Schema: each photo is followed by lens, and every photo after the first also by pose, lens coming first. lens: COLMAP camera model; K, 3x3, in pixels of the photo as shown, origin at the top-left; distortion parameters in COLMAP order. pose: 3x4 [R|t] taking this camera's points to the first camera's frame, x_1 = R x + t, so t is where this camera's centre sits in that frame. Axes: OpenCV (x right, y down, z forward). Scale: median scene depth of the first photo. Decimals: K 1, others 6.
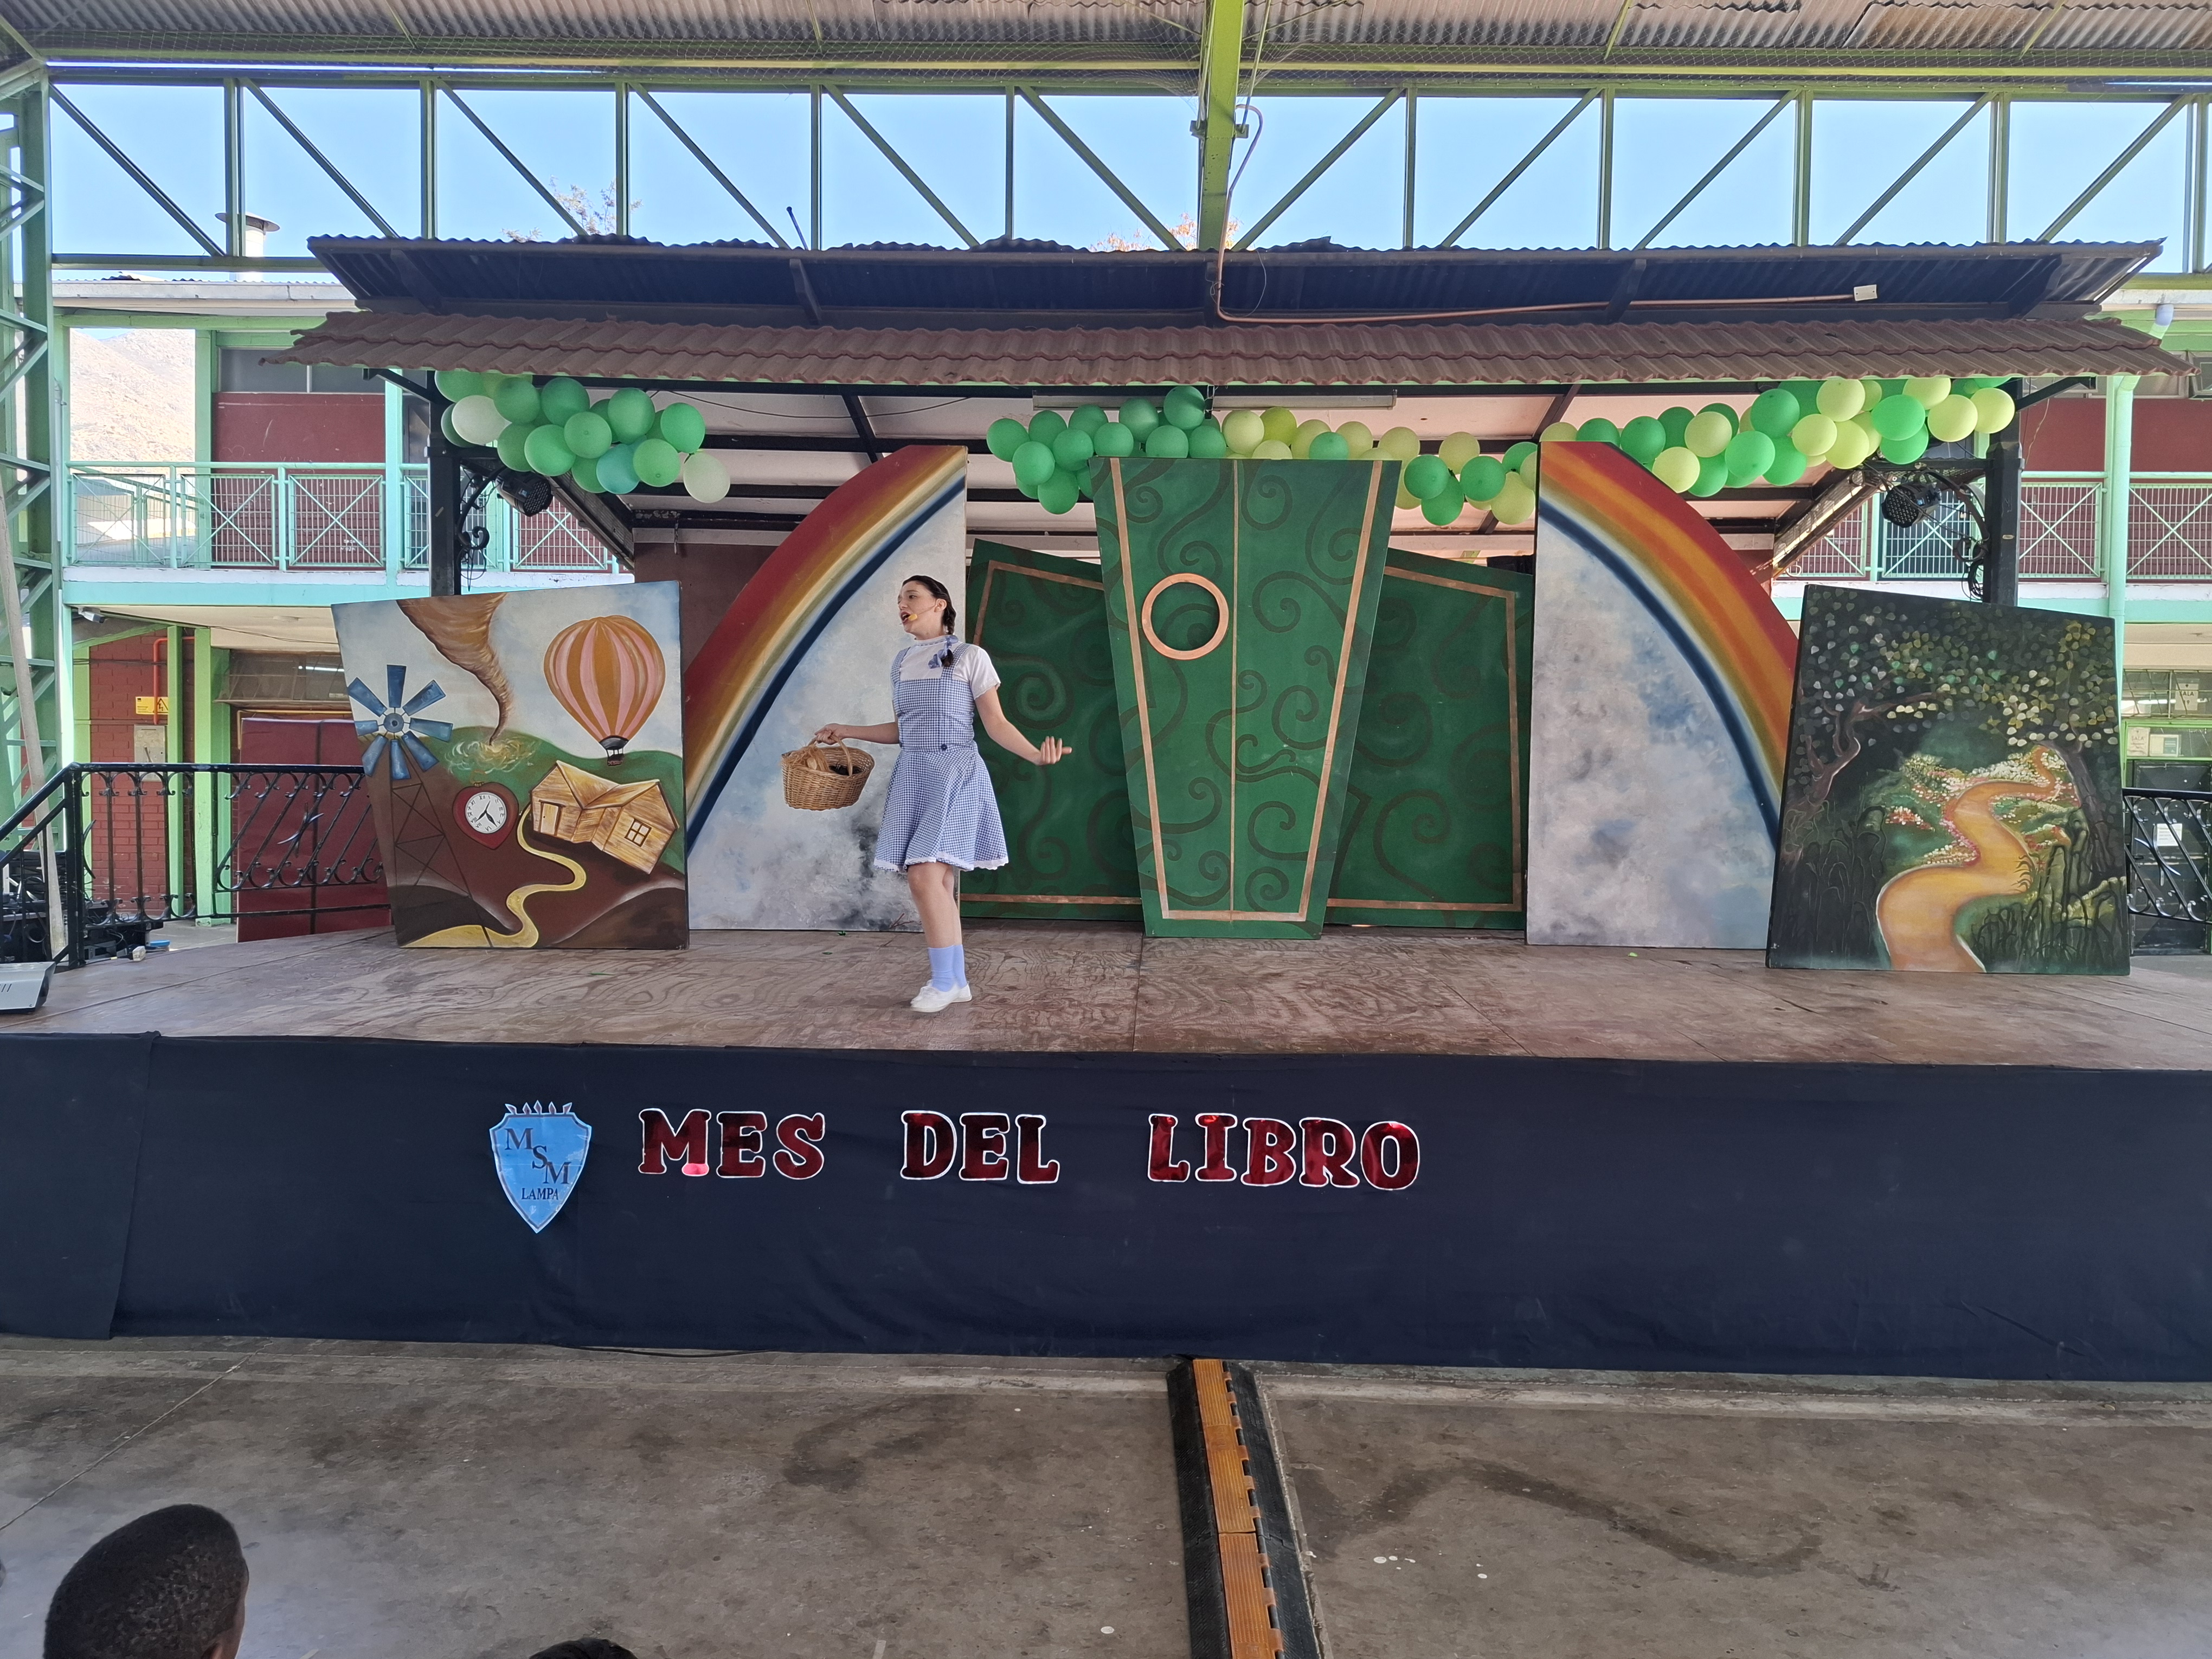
lens RADIAL K [[1555.2, 0, 1106.8], [0, 1555.2, 822.1], [0, 0, 1]] dist [0.097287, -0.117561]
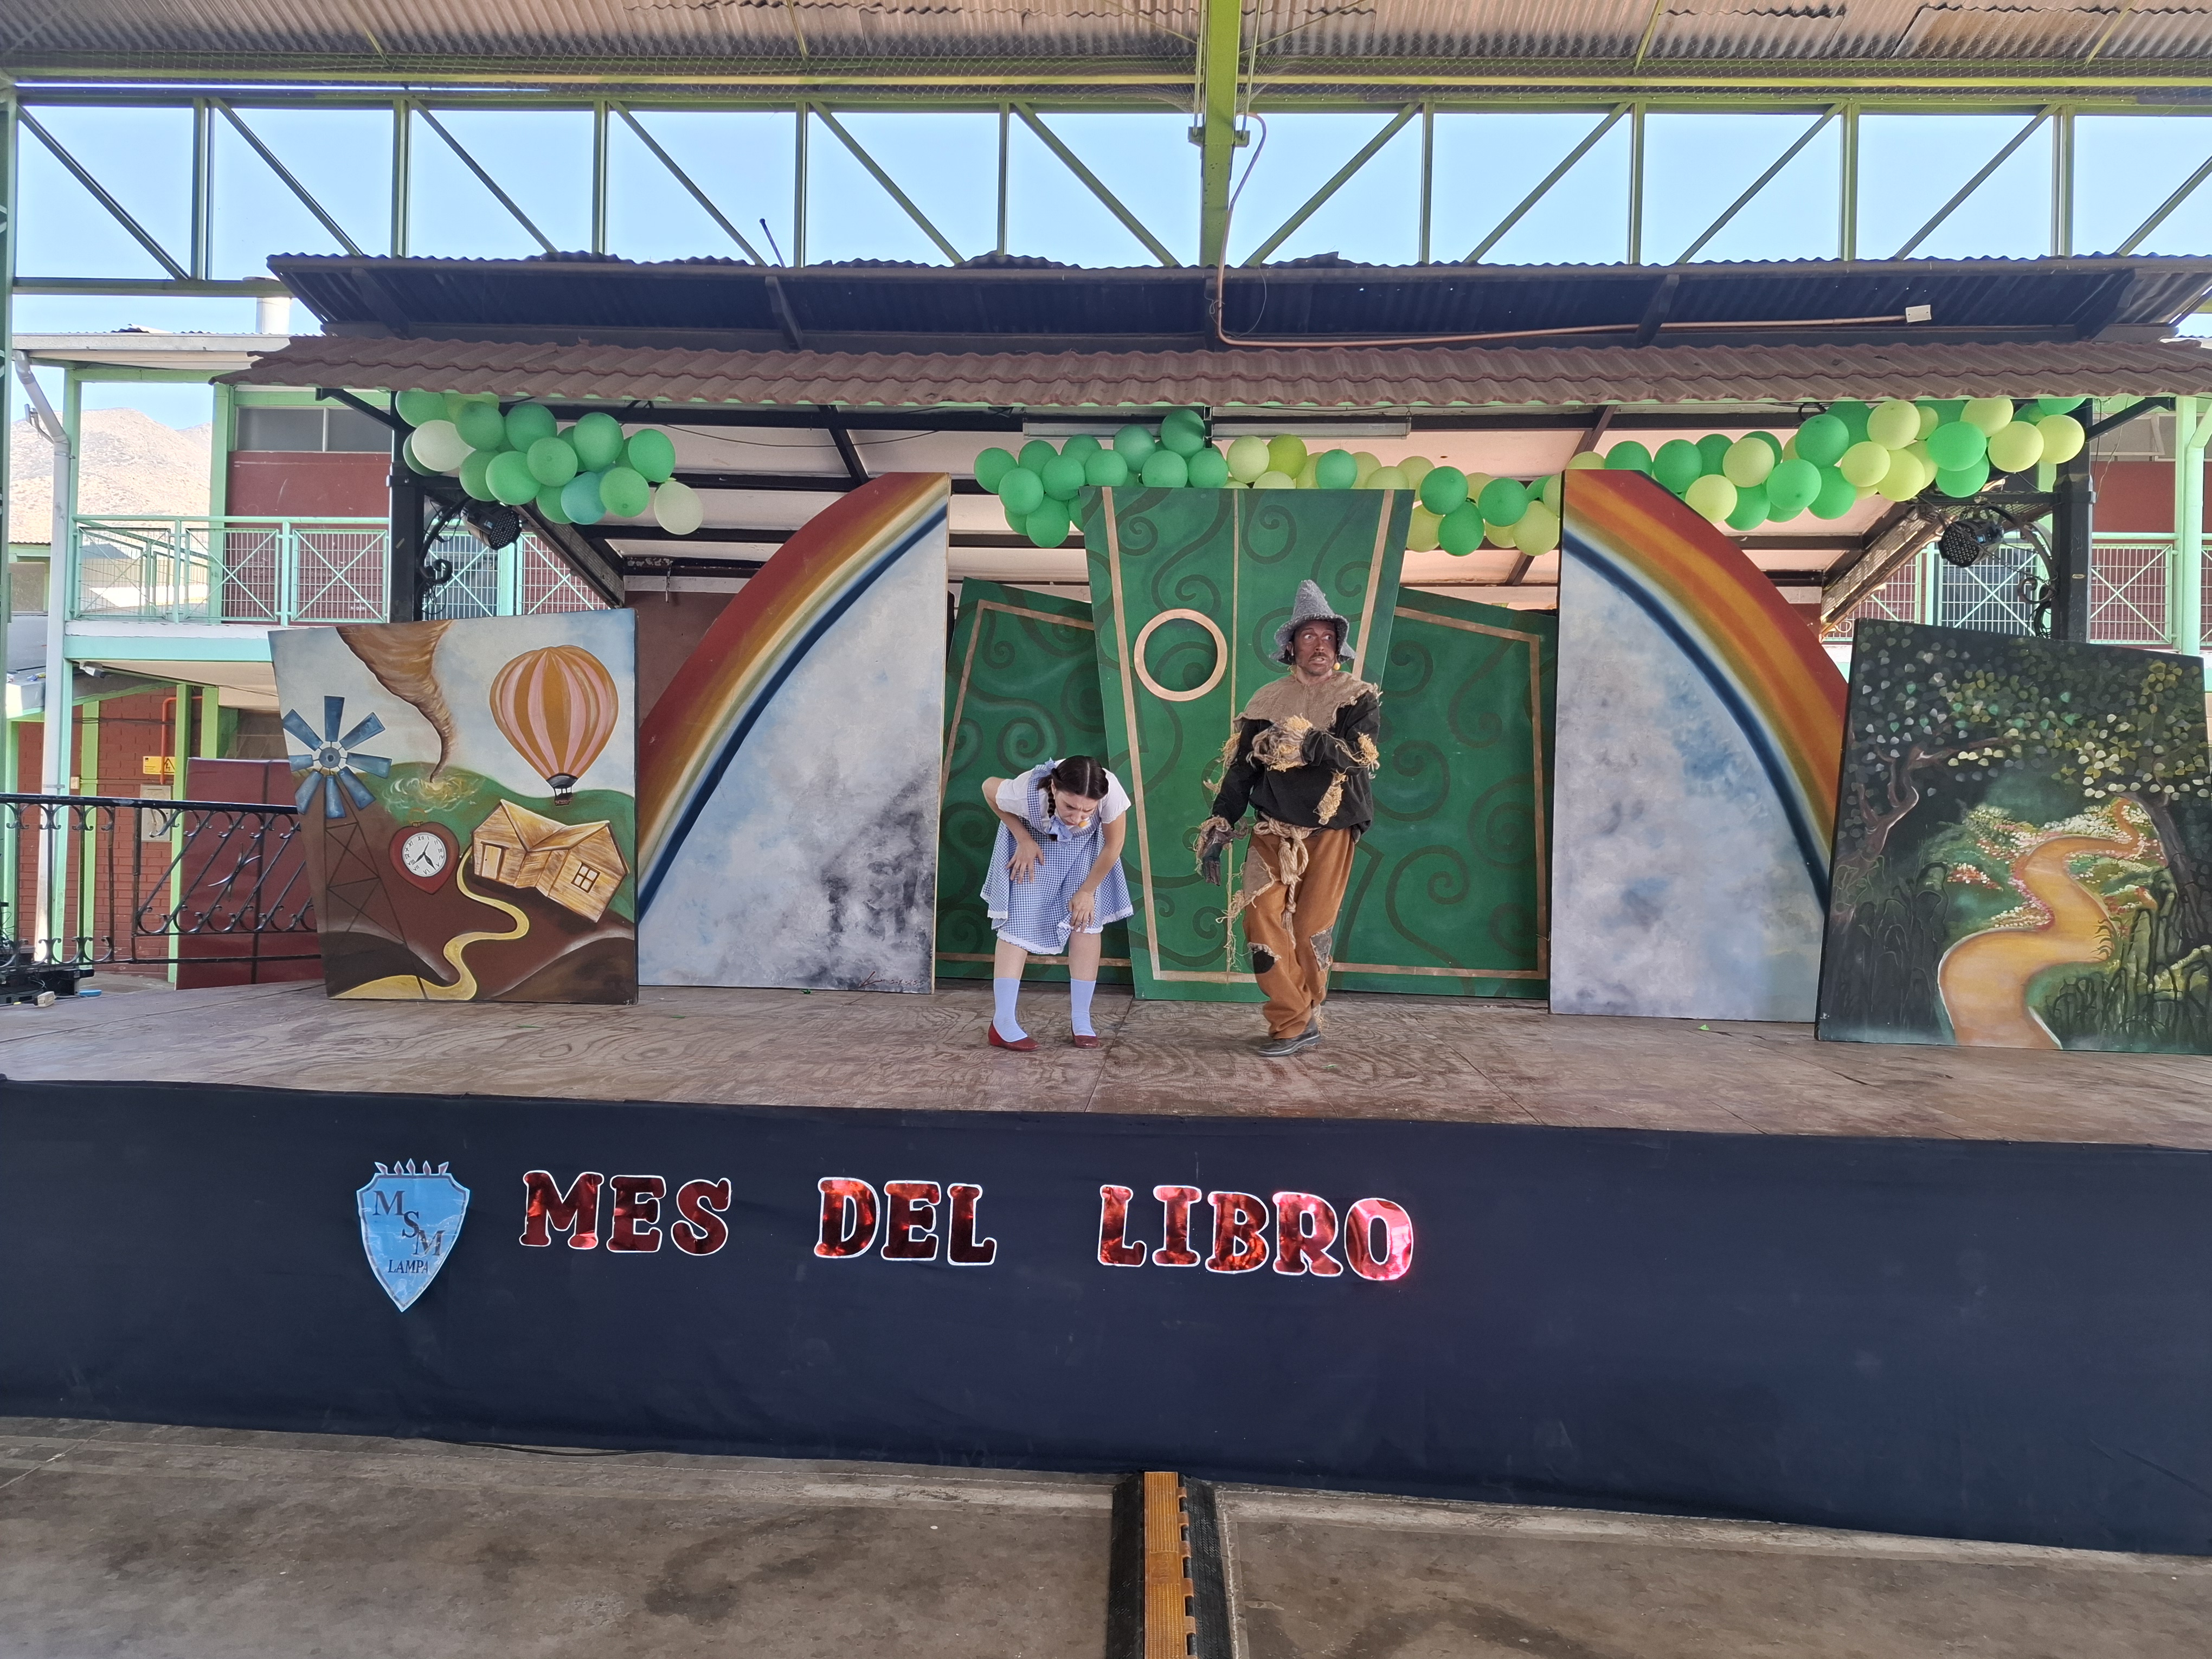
lens RADIAL K [[1564.8, 0, 1097.7], [0, 1564.8, 842.6], [0, 0, 1]] dist [0.092140, -0.102712]
pose [[0.999507, 0.010989, -0.029427, 0.031056], [-0.012187, 0.999091, -0.040848, 0.019857], [0.028951, 0.041186, 0.998732, 0.070375]]
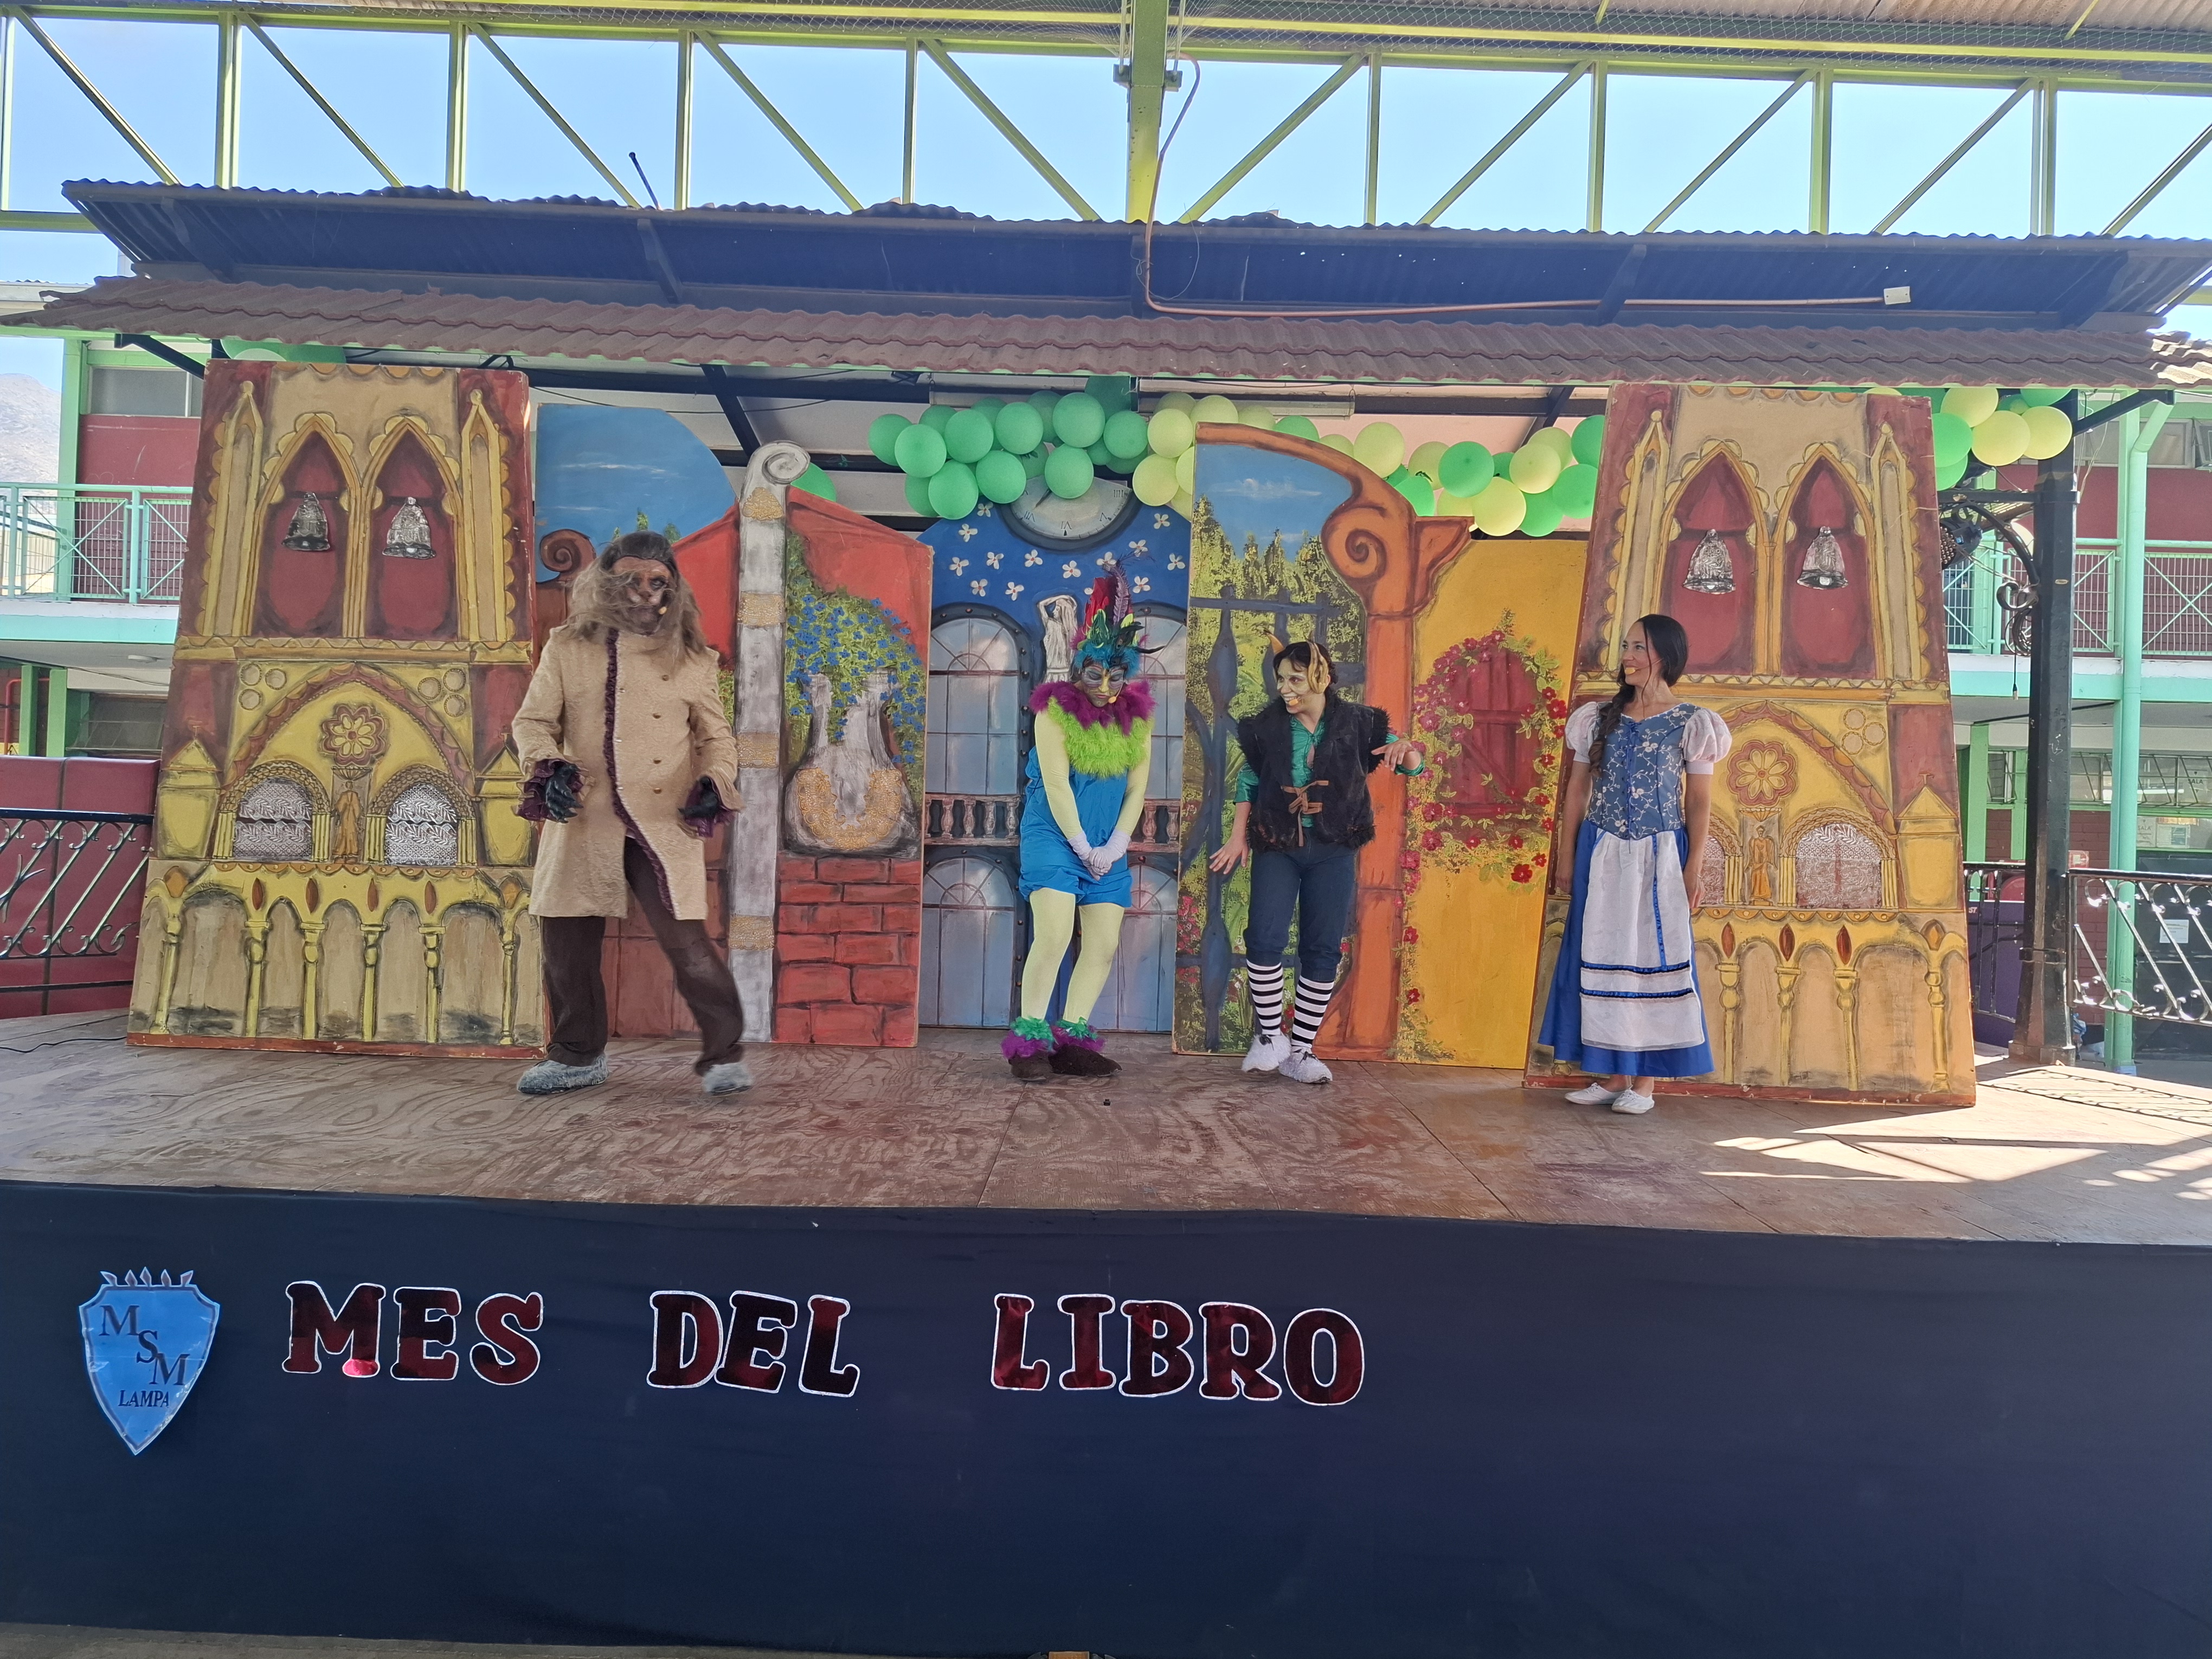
lens RADIAL K [[1572.7, 0, 1106.9], [0, 1572.7, 834.8], [0, 0, 1]] dist [0.098477, -0.118723]
pose [[0.999567, 0.018223, 0.023095, 0.036570], [-0.017283, 0.999040, -0.040242, 0.000727], [-0.023806, 0.039826, 0.998923, 0.159872]]
